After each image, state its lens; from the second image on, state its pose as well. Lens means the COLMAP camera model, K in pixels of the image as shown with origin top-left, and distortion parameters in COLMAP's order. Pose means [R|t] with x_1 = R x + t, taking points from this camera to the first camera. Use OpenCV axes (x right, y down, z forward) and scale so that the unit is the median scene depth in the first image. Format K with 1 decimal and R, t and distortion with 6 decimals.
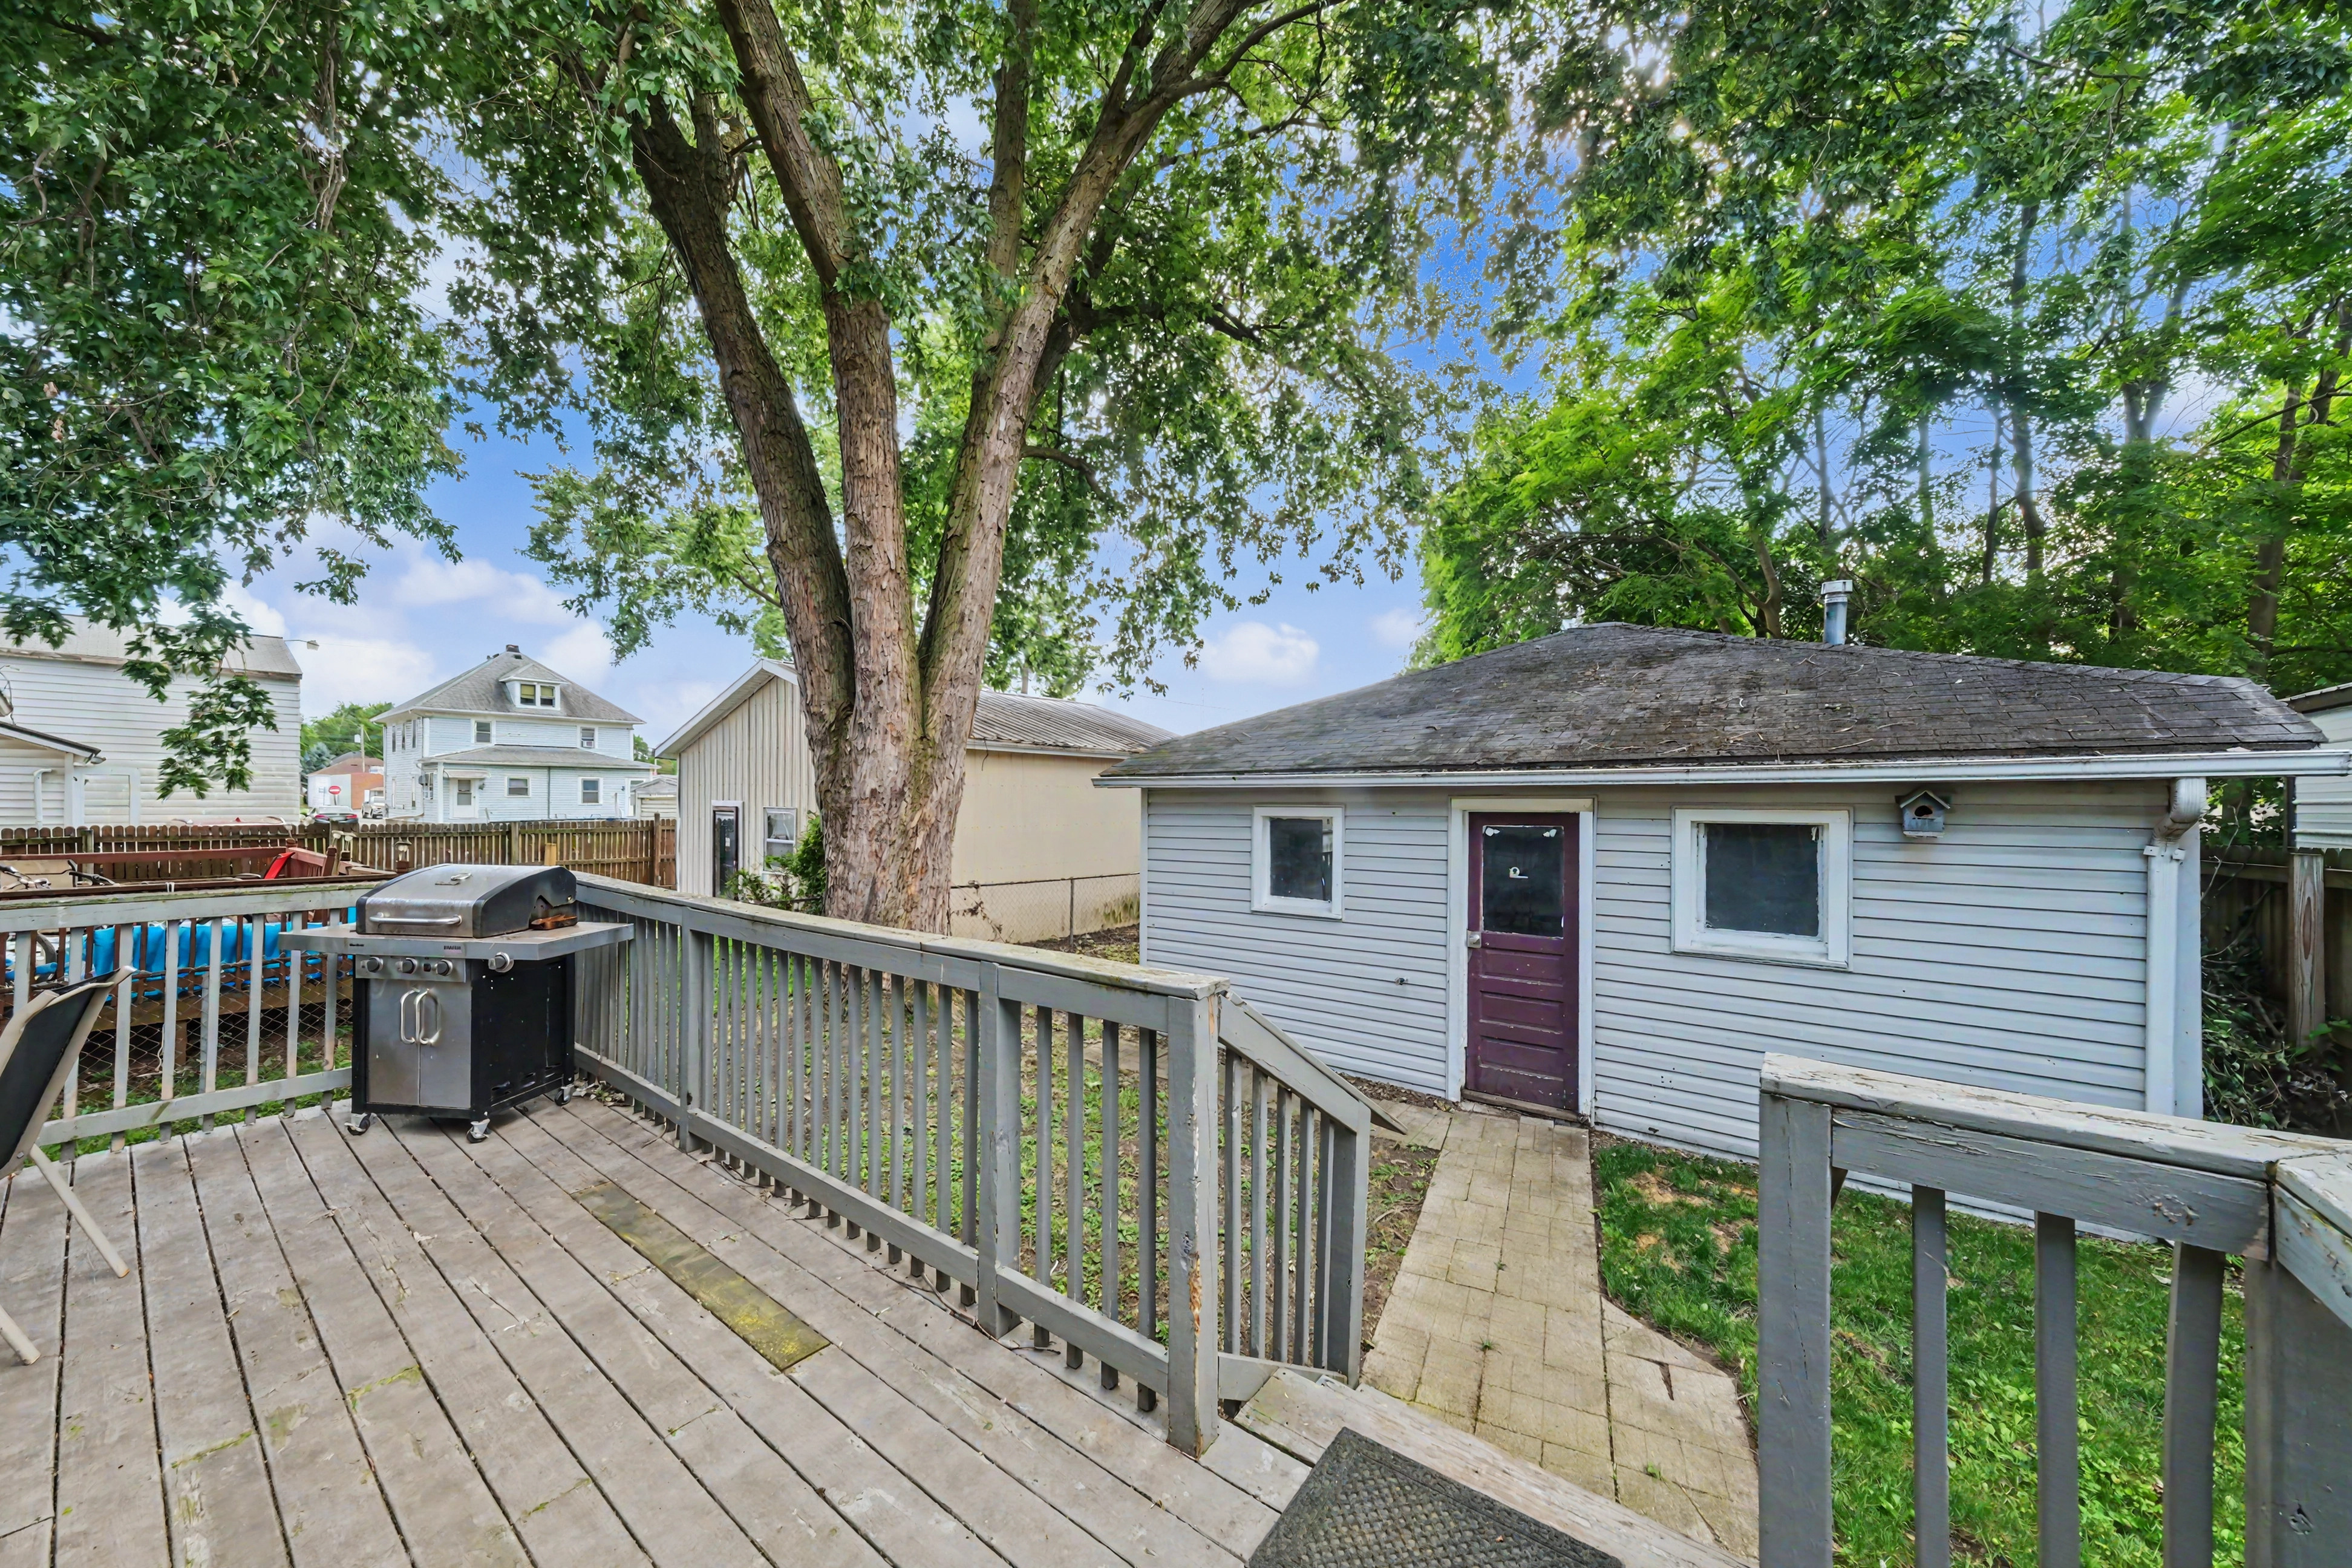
lens RADIAL K [[812.3, 0, 1176.0], [0, 812.3, 784.0], [0, 0, 1]] dist [0.001063, 0.000106]
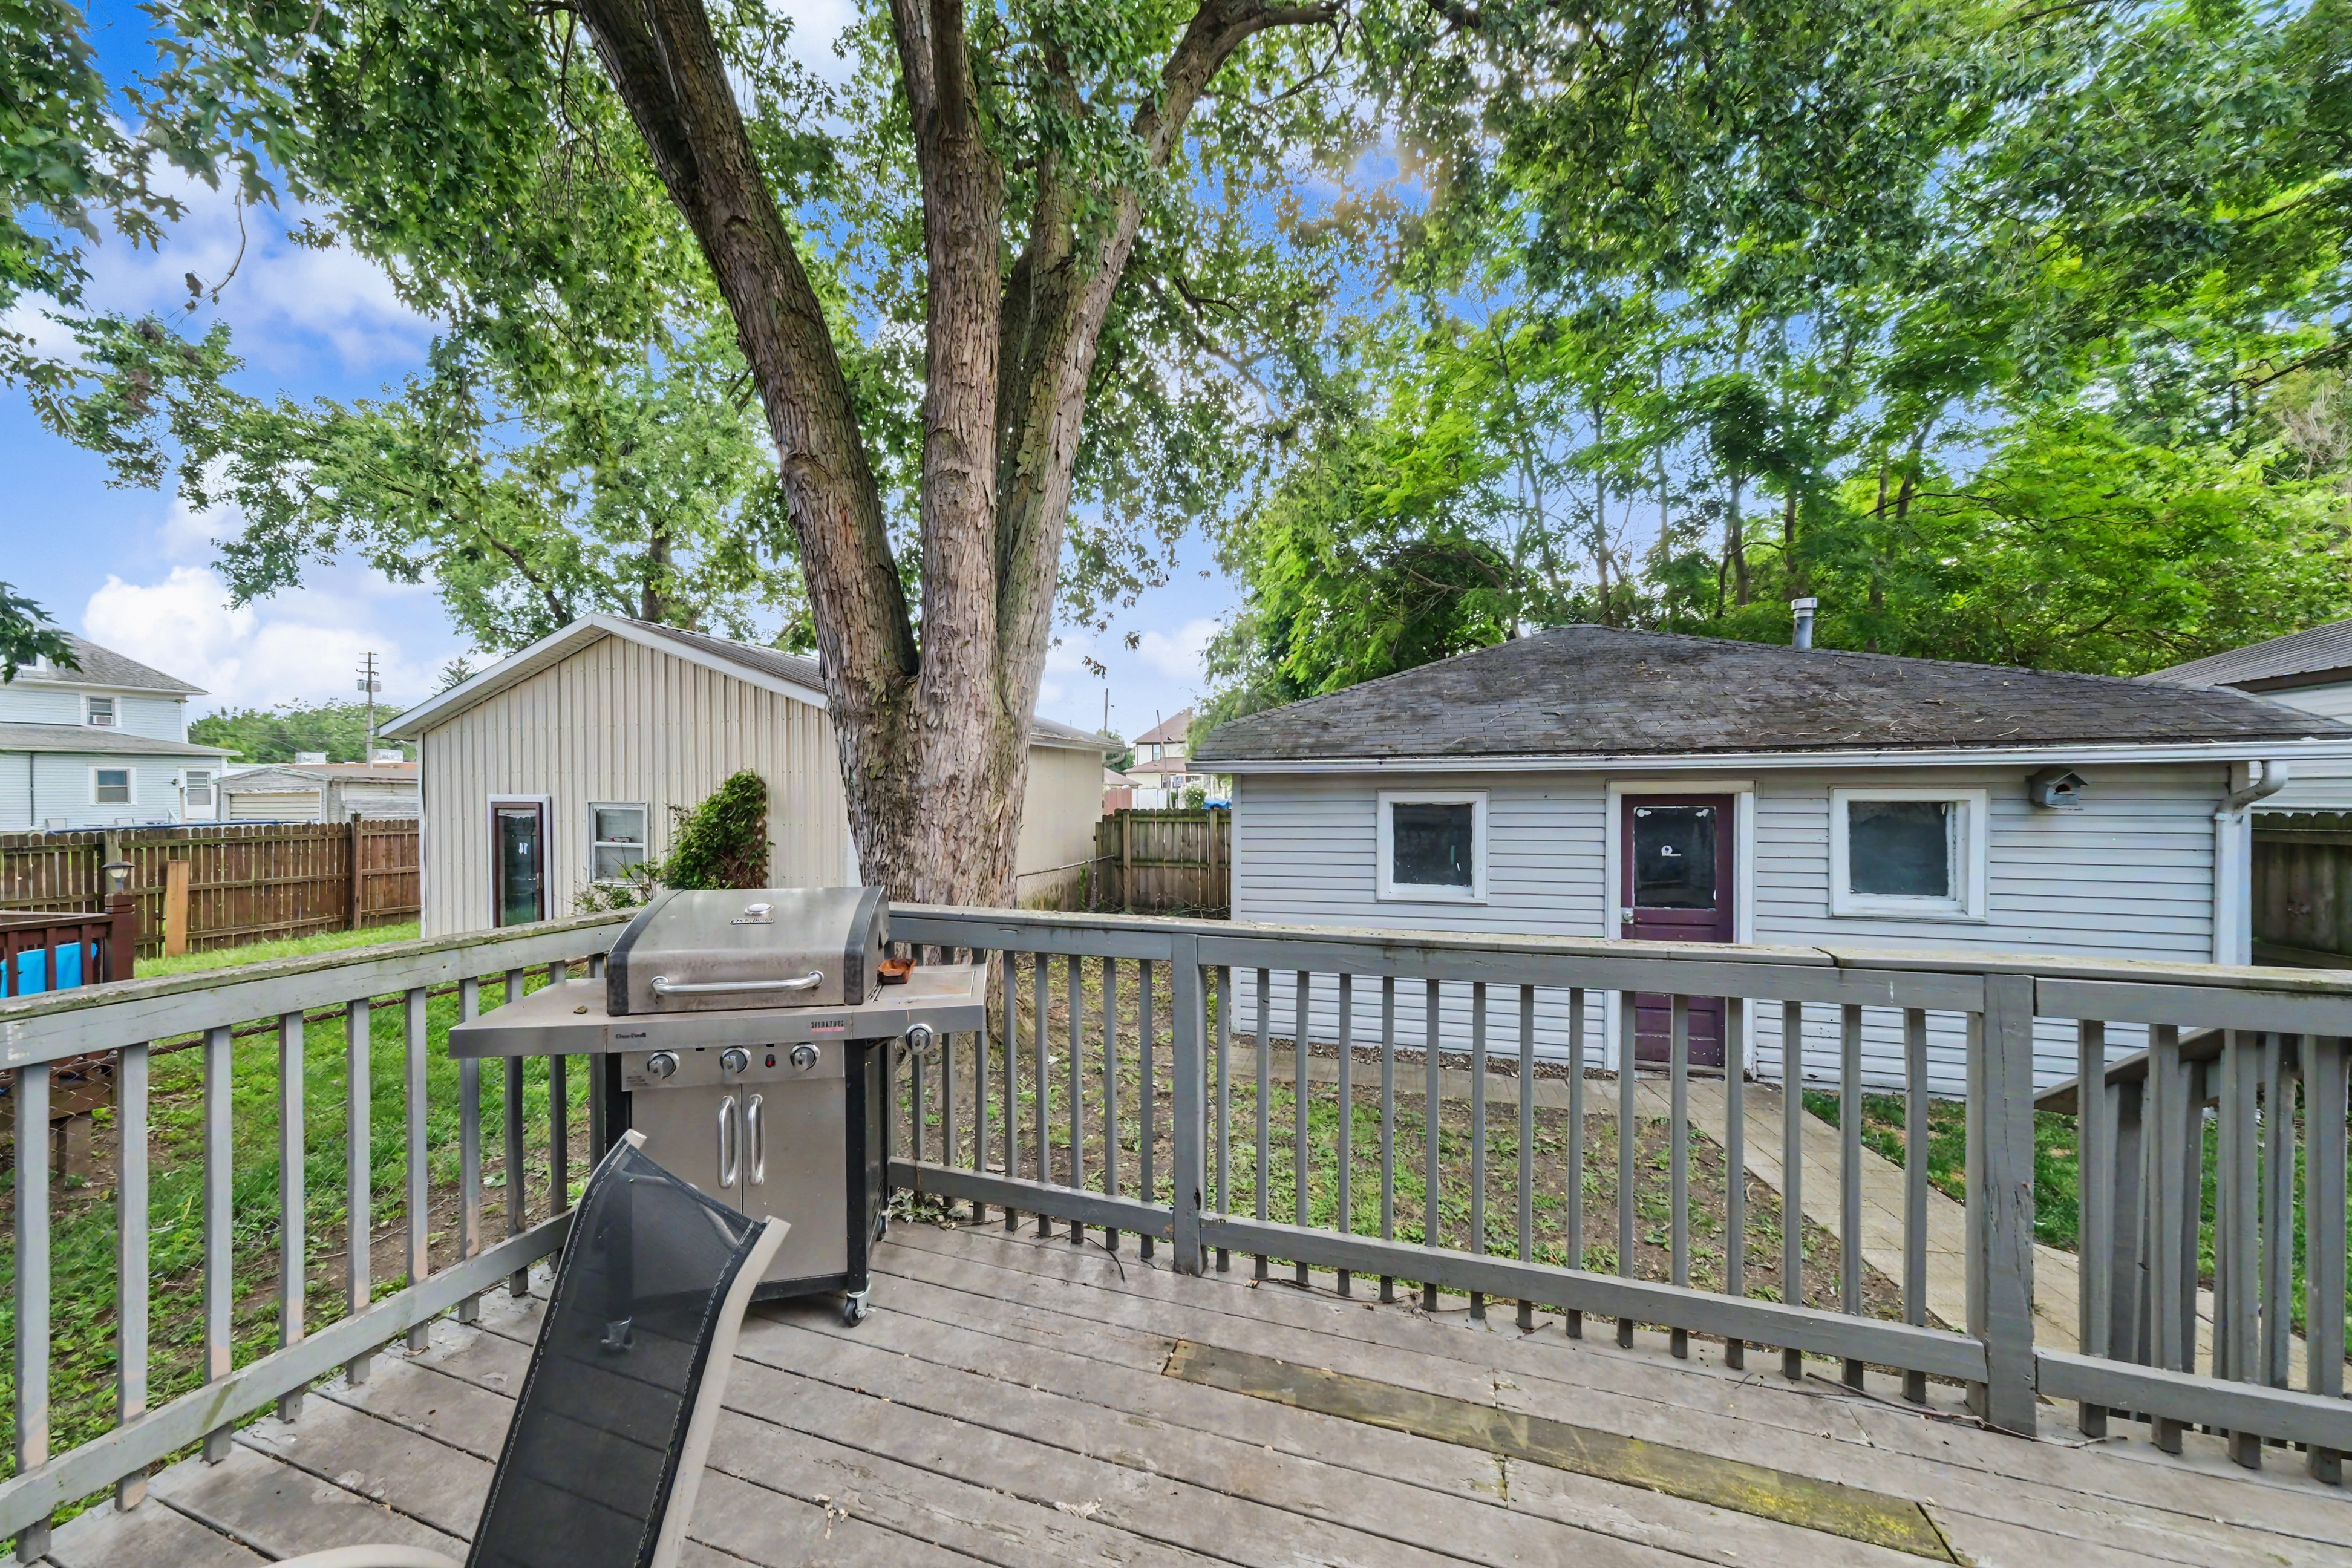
lens RADIAL K [[799.6, 0, 1176.5], [0, 799.6, 789.3], [0, 0, 1]] dist [0.004437, 0.000191]
pose [[0.947208, -0.007827, 0.320524, -0.548119], [0.002072, 0.999831, 0.018292, 0.008100], [-0.320613, -0.016662, 0.947064, 0.222516]]
